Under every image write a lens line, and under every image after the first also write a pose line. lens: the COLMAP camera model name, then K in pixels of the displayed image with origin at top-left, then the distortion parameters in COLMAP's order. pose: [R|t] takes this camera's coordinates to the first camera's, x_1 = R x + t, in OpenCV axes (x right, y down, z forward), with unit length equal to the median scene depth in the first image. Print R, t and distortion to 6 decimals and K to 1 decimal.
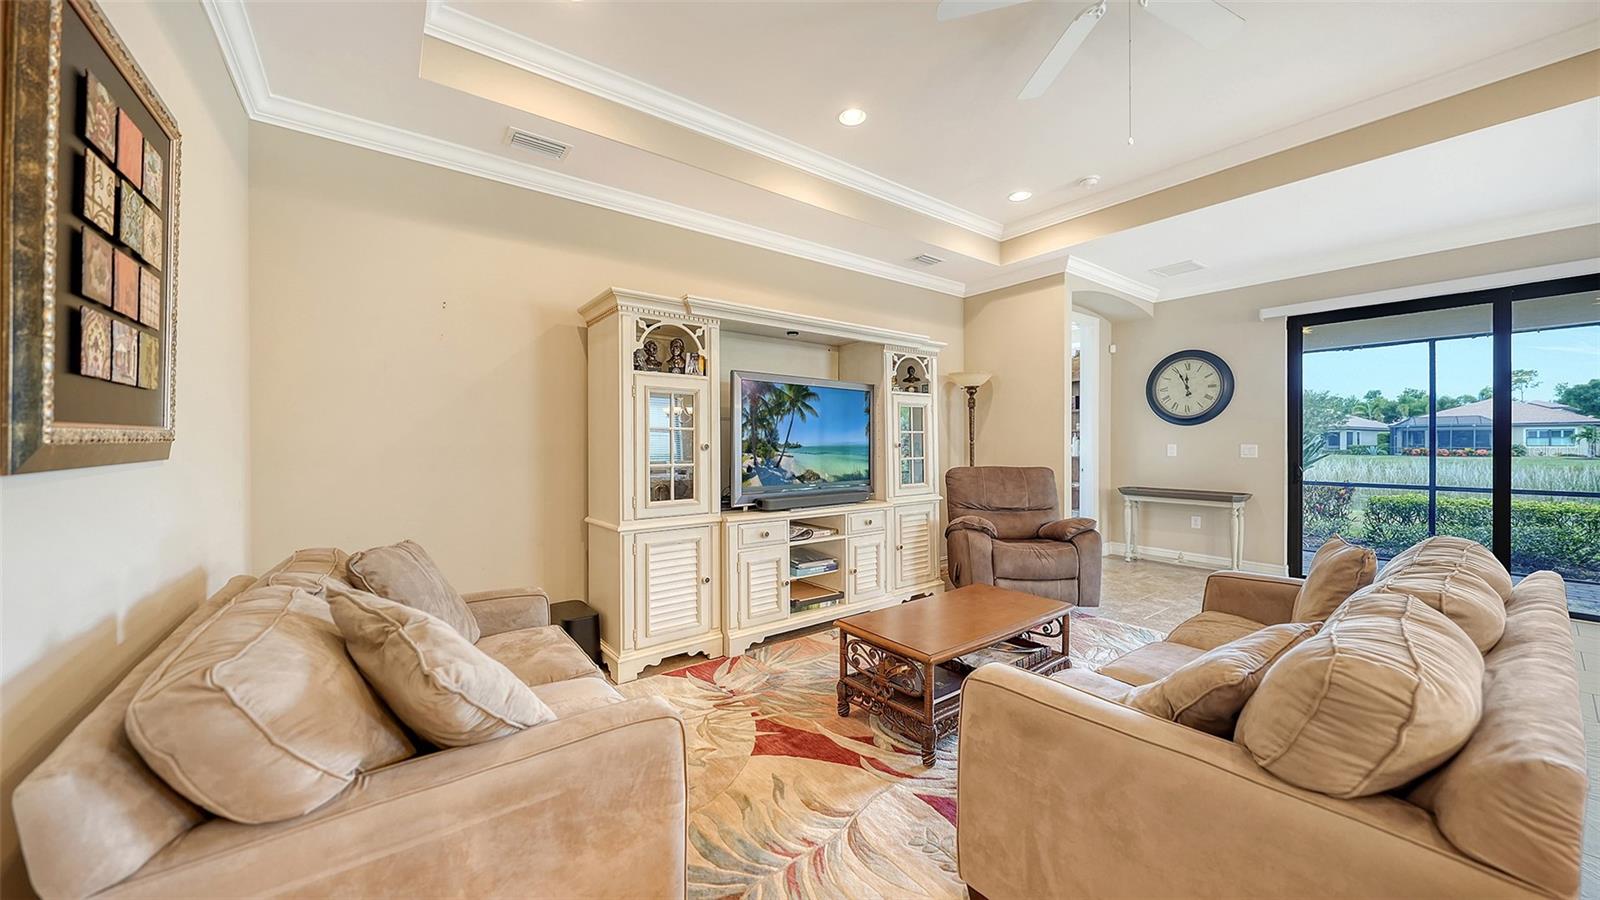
lens RADIAL K [[552.0, 0, 797.2], [0, 552.0, 445.5], [0, 0, 1]] dist [0.000837, -0.000438]
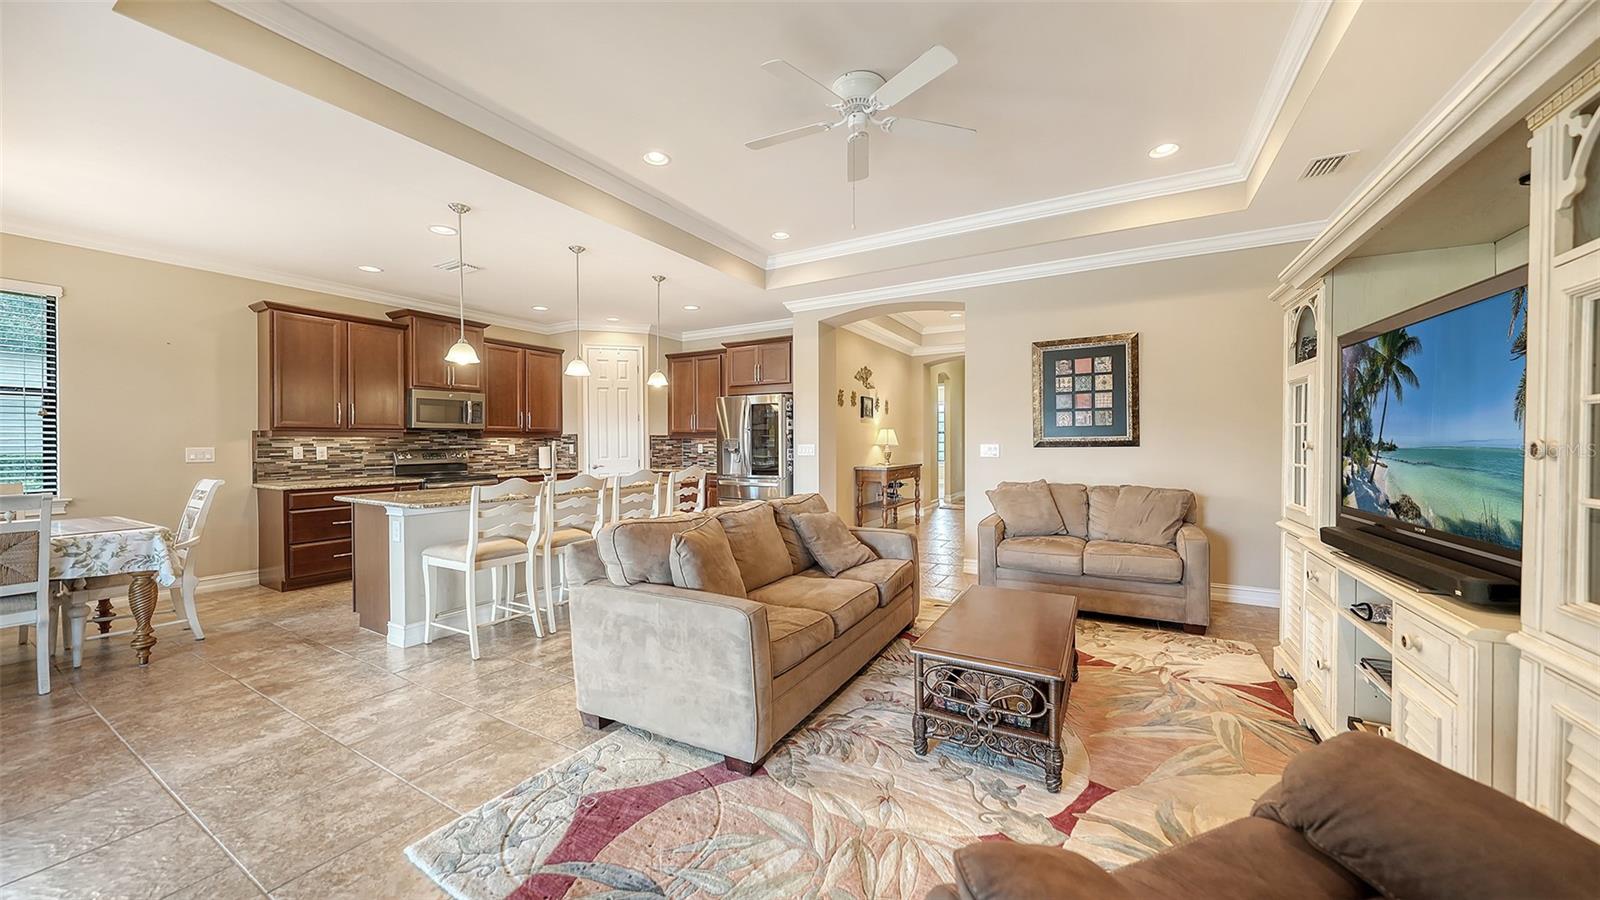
lens RADIAL K [[552.0, 0, 790.7], [0, 552.0, 442.9], [0, 0, 1]] dist [0.000837, -0.000438]
pose [[-0.921023, 0.006337, -0.389456, 0.753639], [0.004187, 0.999971, 0.006370, -0.009028], [0.389485, 0.004236, -0.921023, 1.292357]]
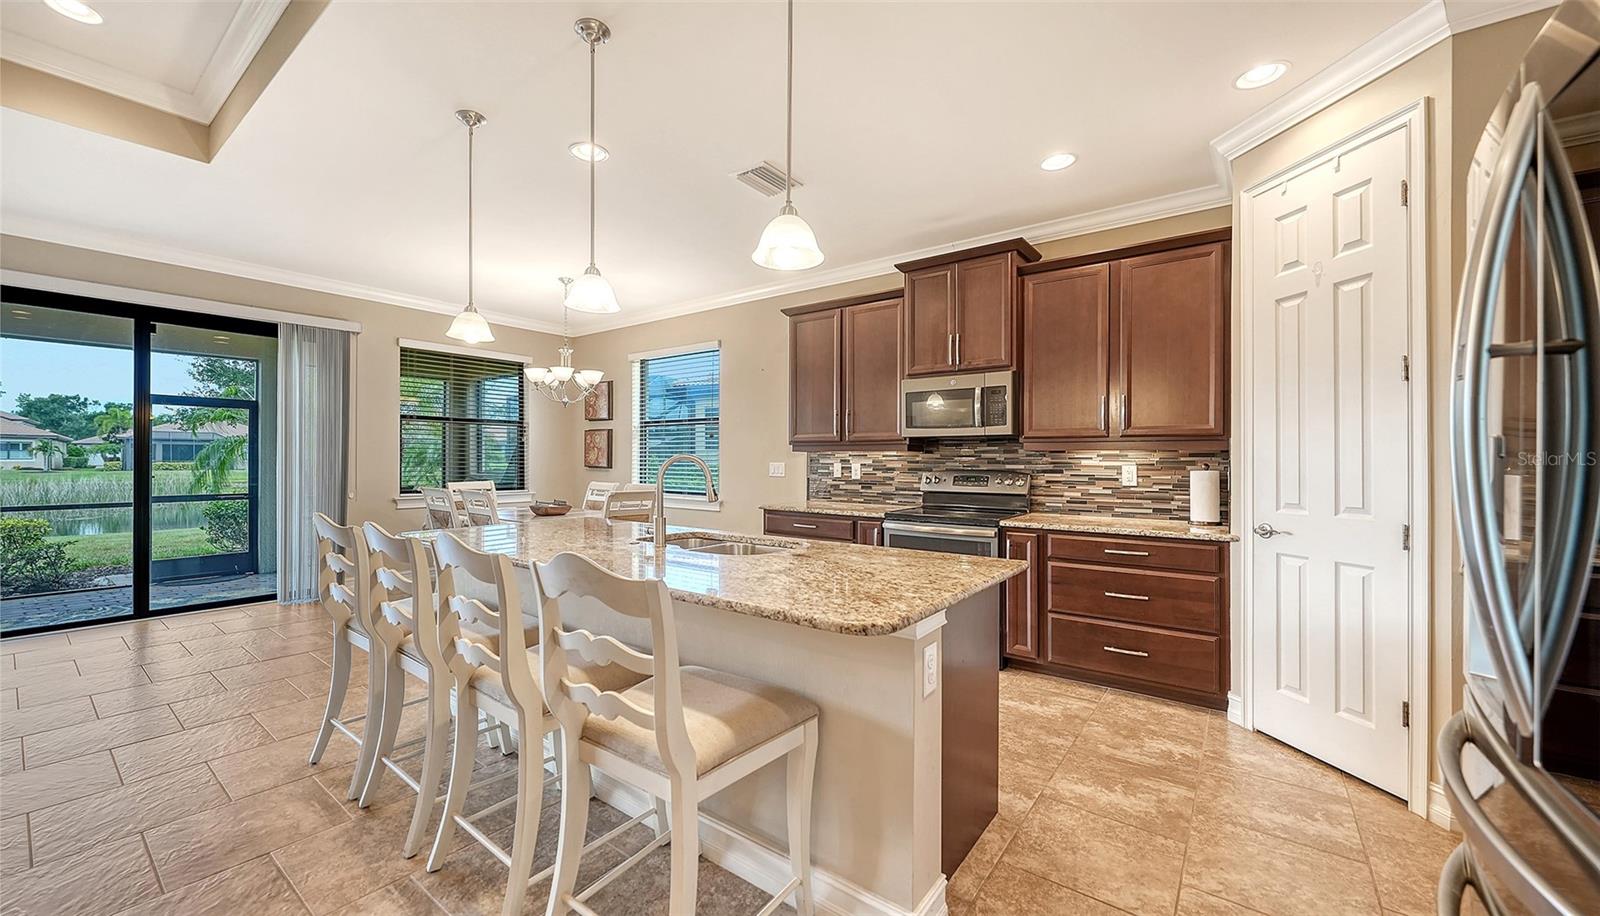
lens RADIAL K [[606.5, 0, 792.9], [0, 606.5, 461.4], [0, 0, 1]] dist [-0.002950, 0.000017]
pose [[-0.275894, -0.002077, 0.961186, 0.035615], [-0.002069, 0.999997, 0.001568, -0.000447], [-0.961186, -0.001556, -0.275897, -0.098881]]
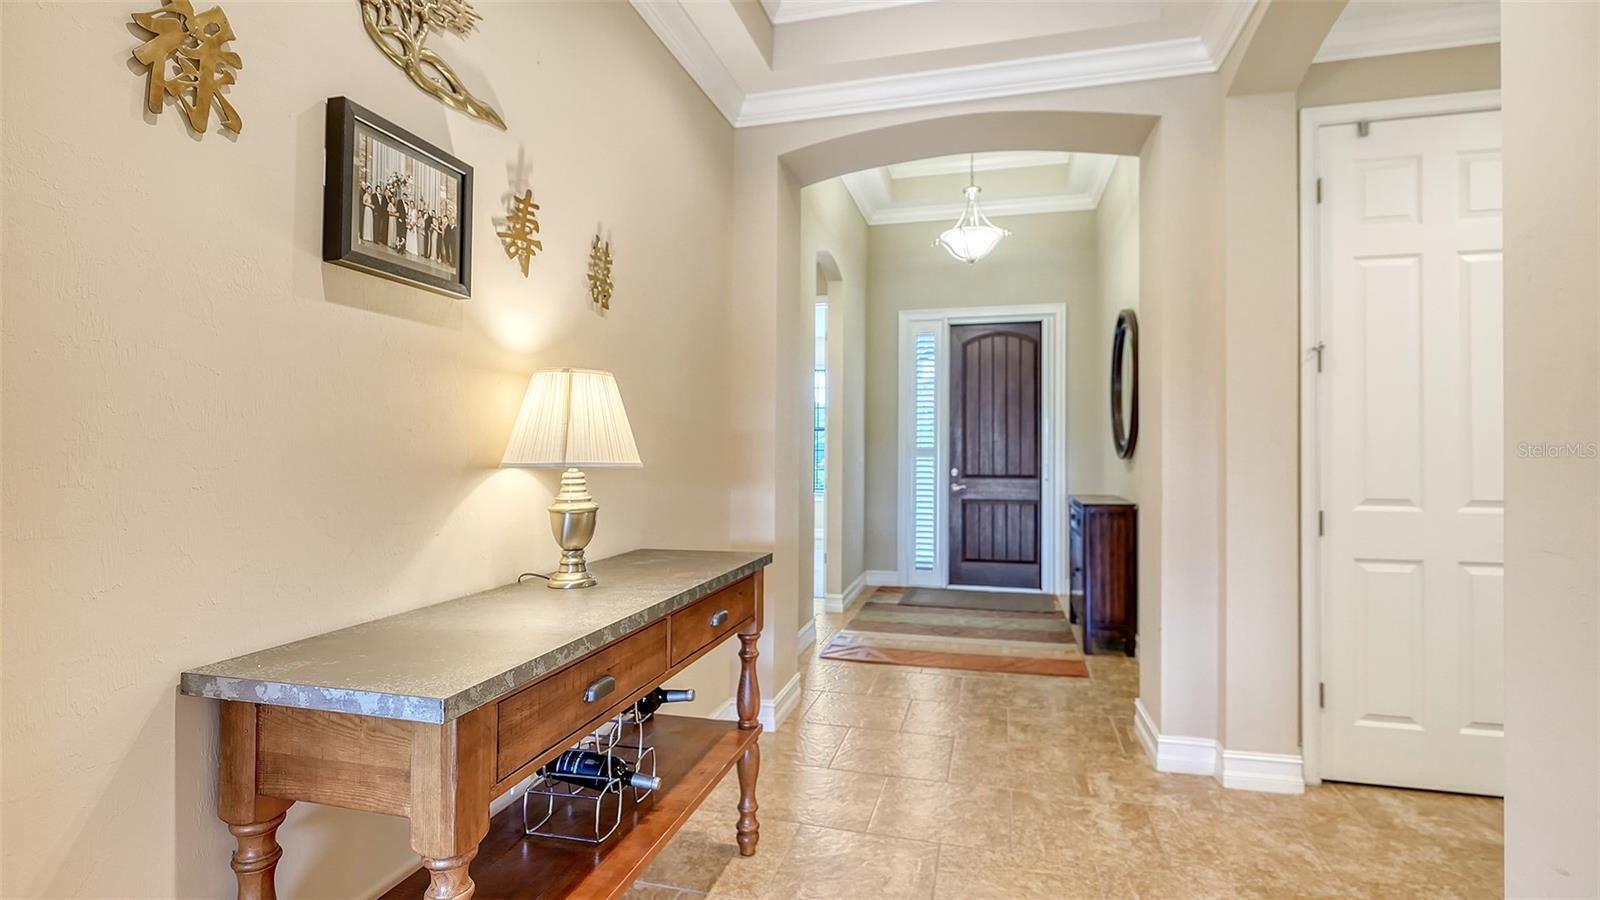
lens RADIAL K [[765.6, 0, 788.9], [0, 765.6, 445.8], [0, 0, 1]] dist [-0.003075, -0.000158]
pose [[-0.789483, -0.001176, -0.613772, -0.295806], [0.000271, 0.999997, -0.002265, 0.003898], [0.613773, -0.001954, -0.789480, -0.143666]]
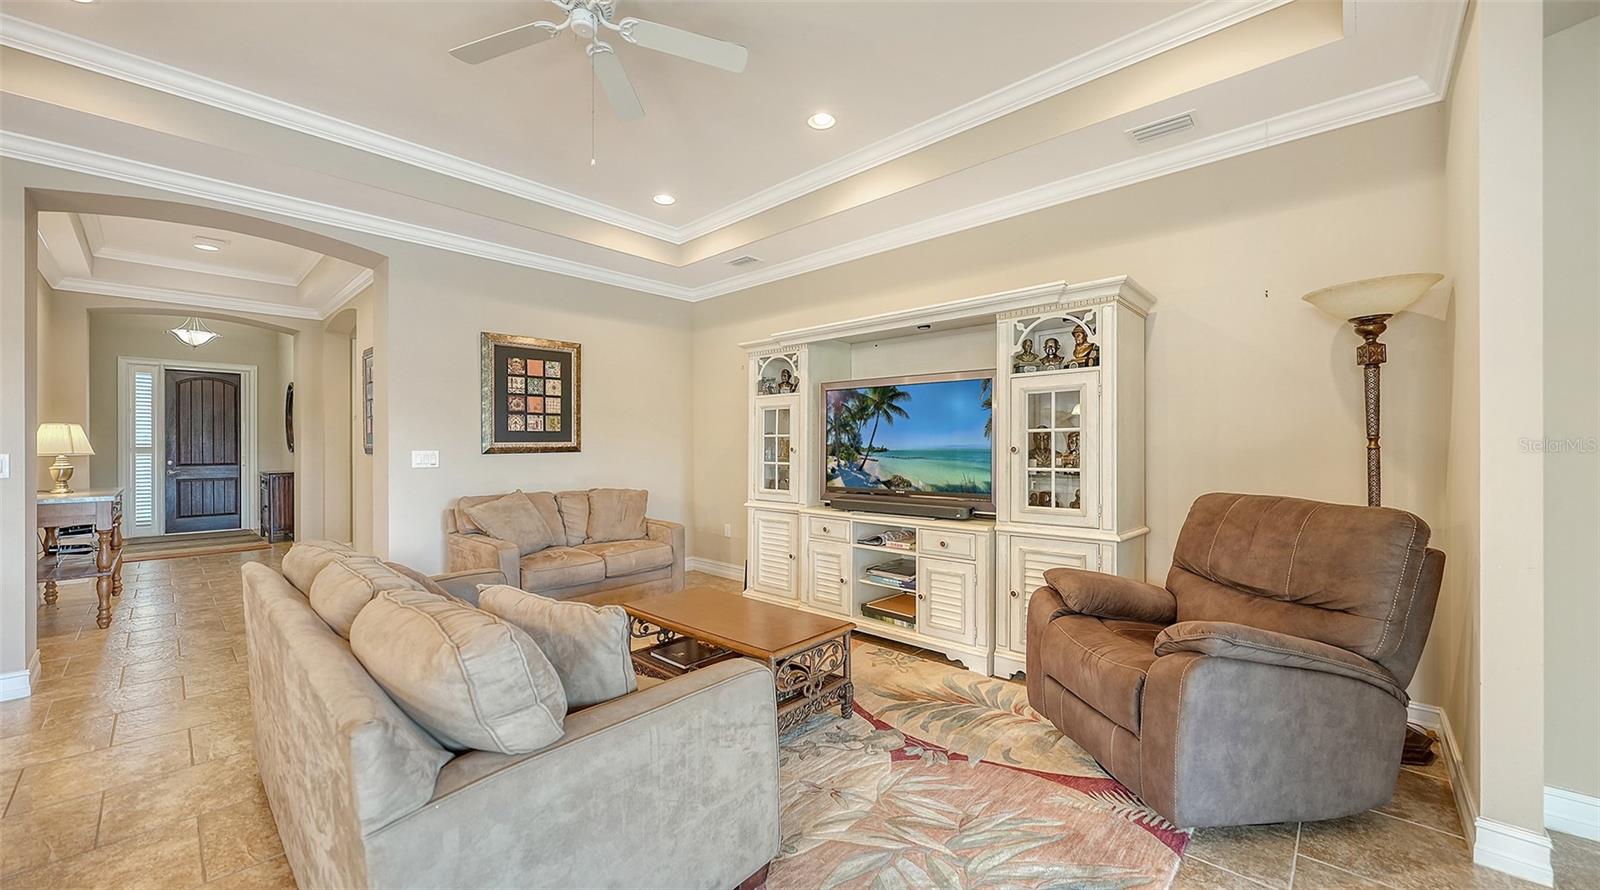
lens RADIAL K [[592.5, 0, 794.8], [0, 592.5, 452.4], [0, 0, 1]] dist [-0.005326, -0.000177]
pose [[0.175288, 0.011044, -0.984455, 1.018511], [-0.001907, 0.999939, 0.010878, -0.005813], [0.984515, -0.000029, 0.175299, 0.683358]]
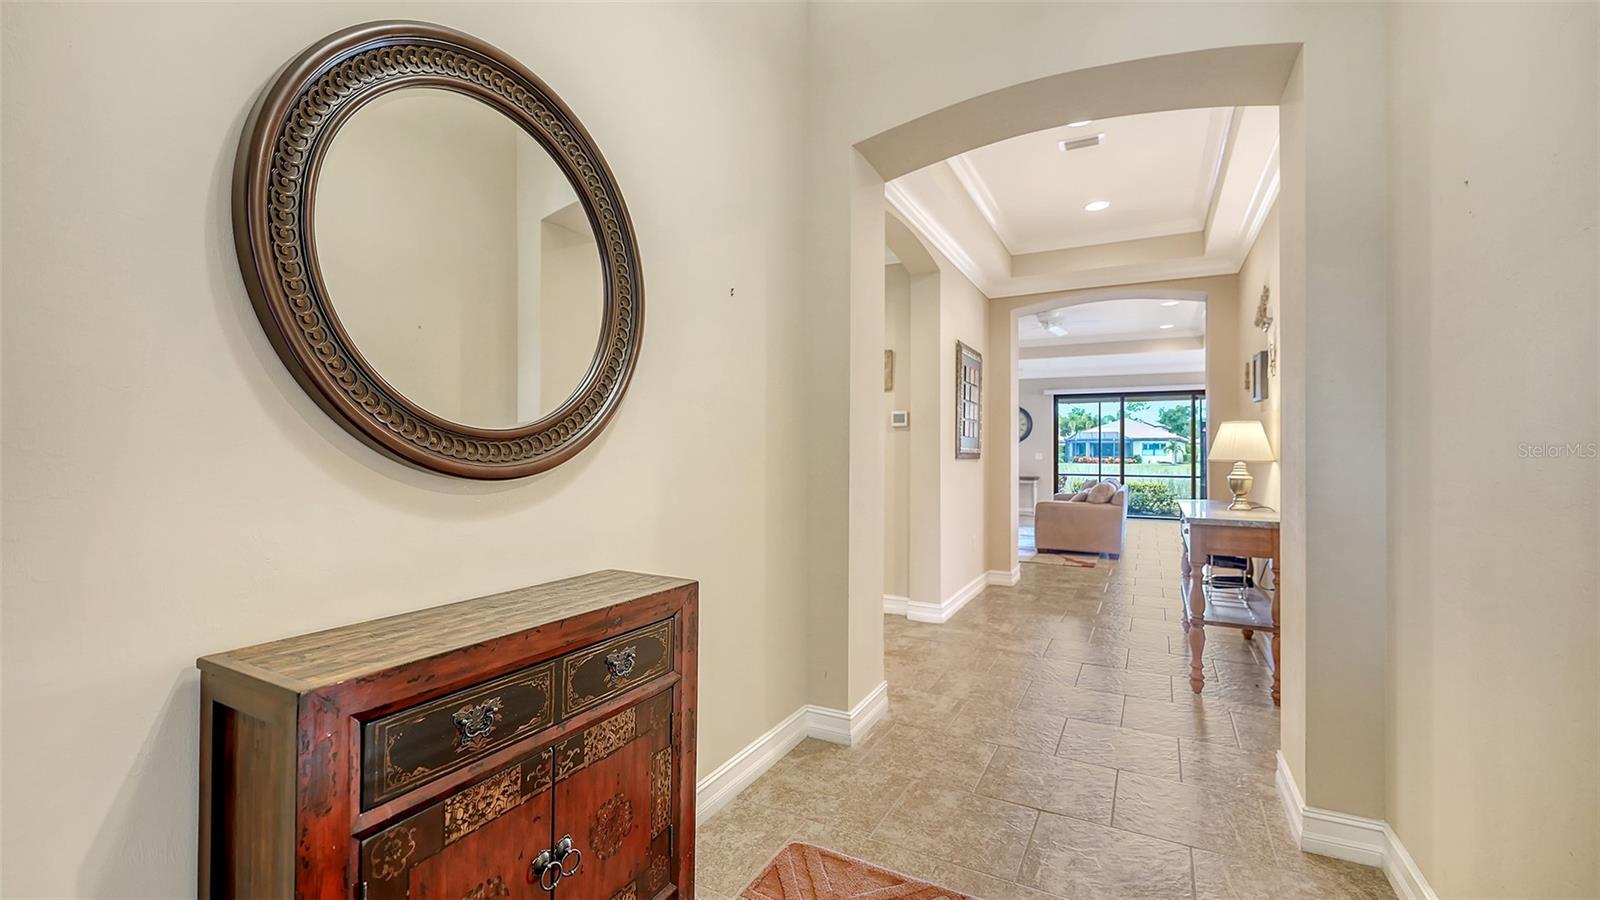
lens RADIAL K [[657.7, 0, 794.5], [0, 657.7, 447.8], [0, 0, 1]] dist [-0.000890, -0.000052]
pose [[0.906845, 0.007597, 0.421397, -1.582290], [-0.003871, 0.999945, -0.009696, 0.008281], [-0.421447, 0.007161, 0.906825, -1.285272]]
